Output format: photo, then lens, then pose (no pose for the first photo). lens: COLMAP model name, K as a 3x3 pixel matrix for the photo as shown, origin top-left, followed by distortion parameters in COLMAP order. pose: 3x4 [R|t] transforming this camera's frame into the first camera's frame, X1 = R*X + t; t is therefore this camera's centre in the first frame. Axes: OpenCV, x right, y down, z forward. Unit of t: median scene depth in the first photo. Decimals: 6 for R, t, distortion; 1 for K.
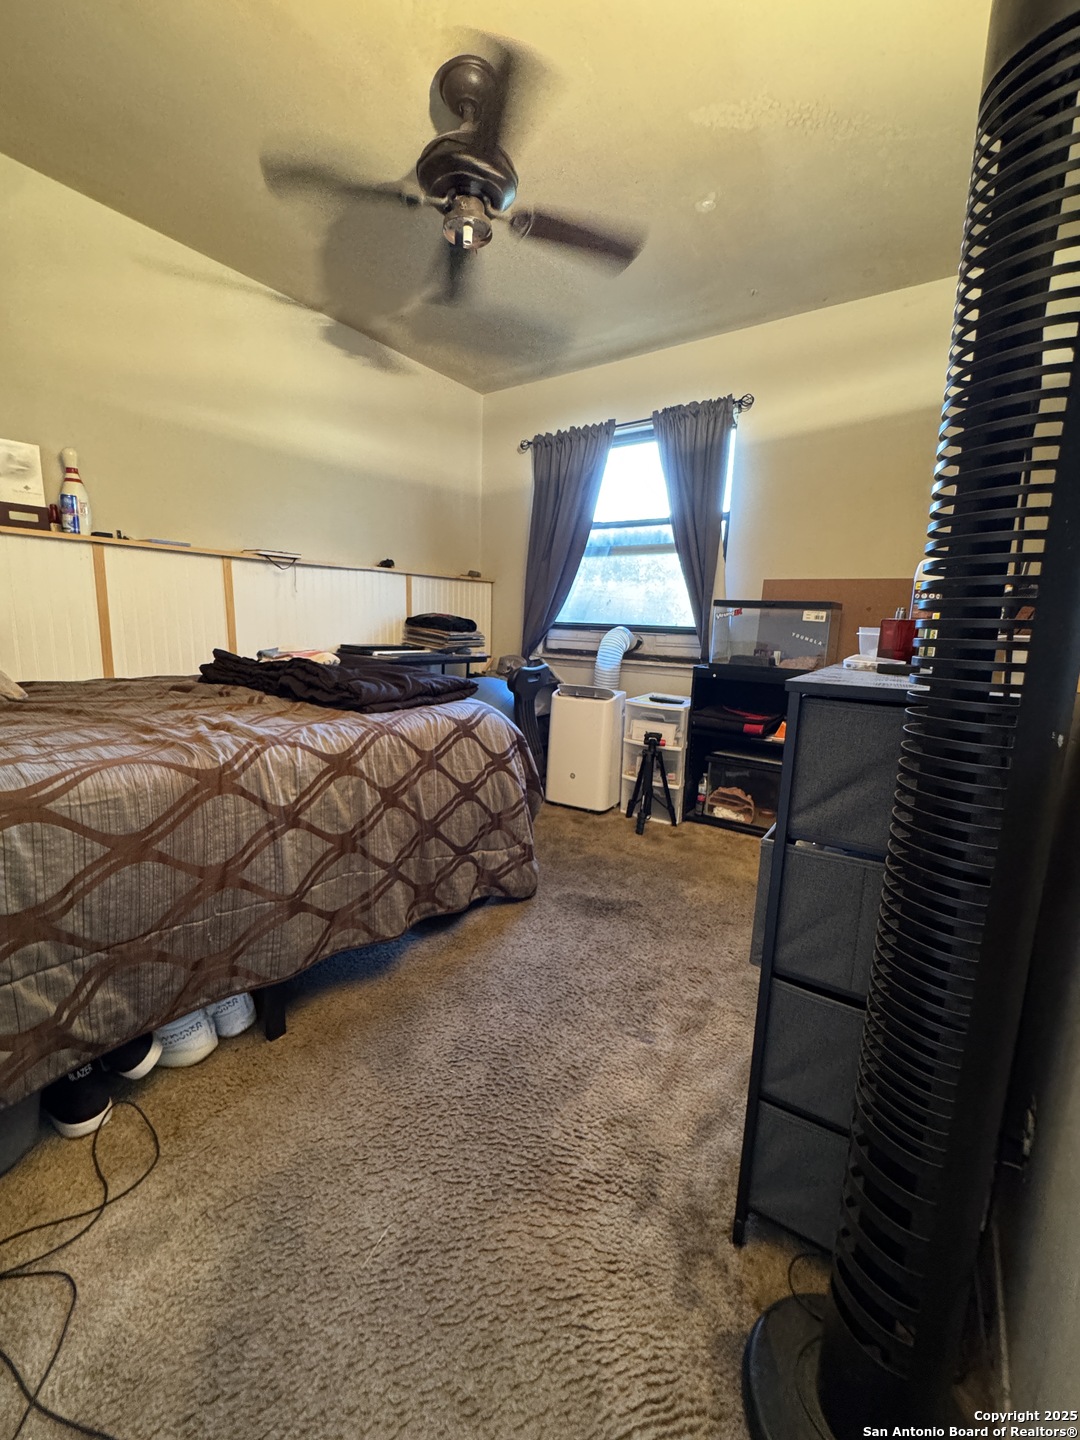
lens RADIAL K [[577.3, 0, 541.8], [0, 577.3, 717.8], [0, 0, 1]] dist [-0.010123, 0.000835]
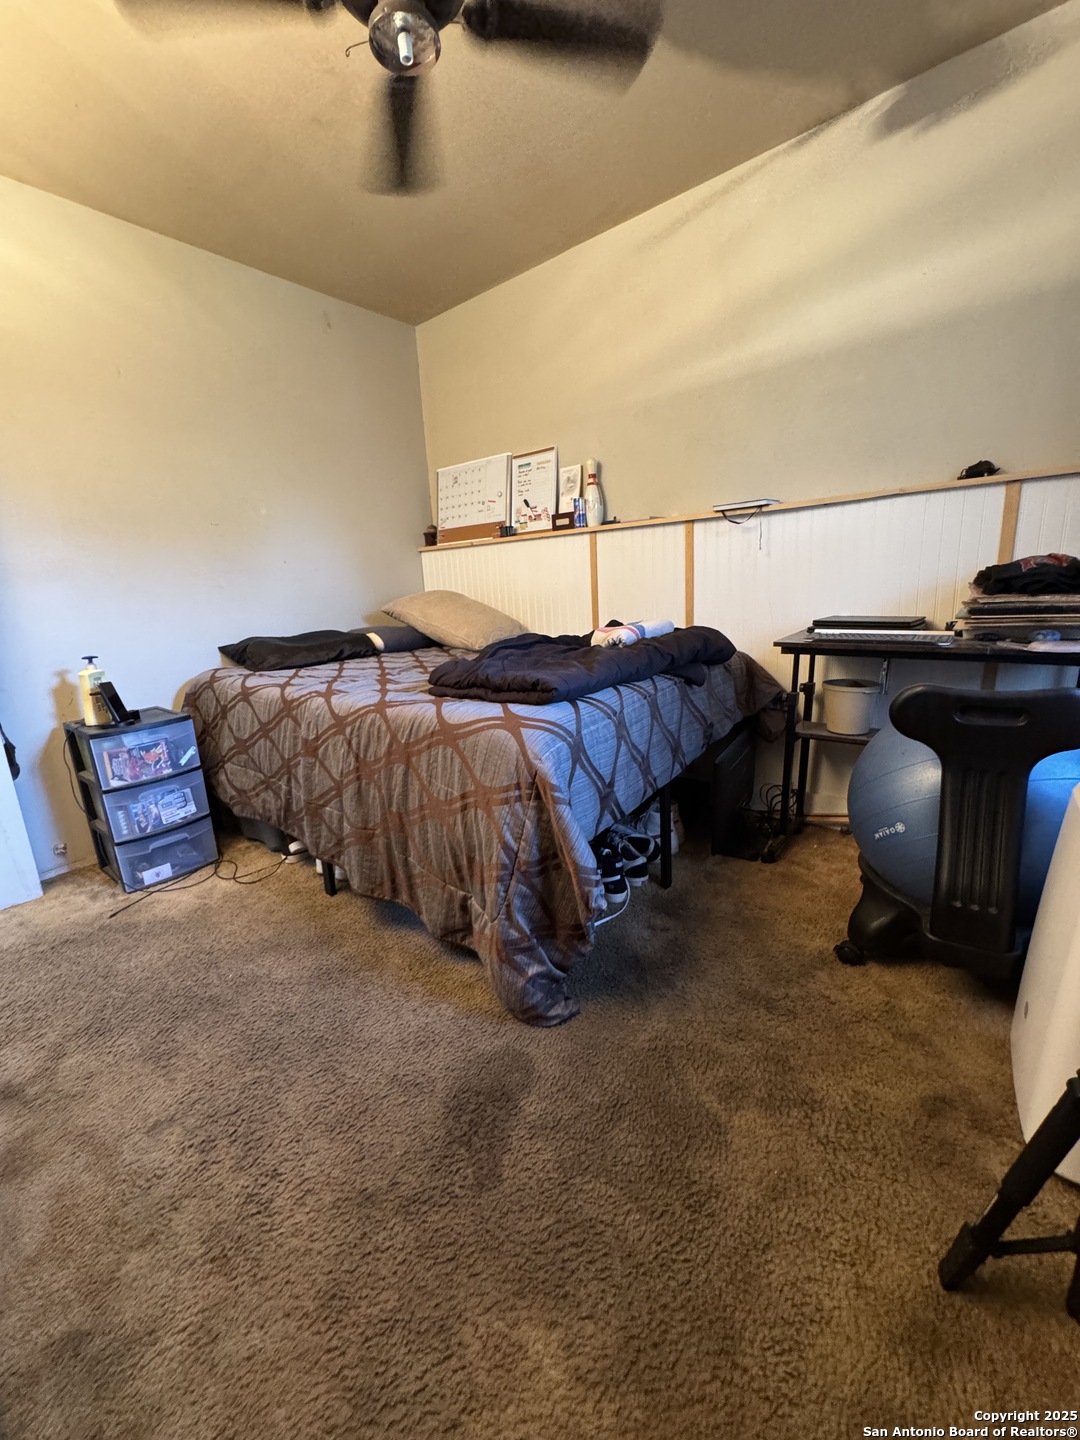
lens RADIAL K [[577.3, 0, 543.5], [0, 577.3, 720.7], [0, 0, 1]] dist [-0.010123, 0.000835]
pose [[-0.066910, 0.205154, -0.976440, 0.448946], [-0.116956, 0.970274, 0.211873, -0.131533], [0.990881, 0.128377, -0.040927, 0.825108]]
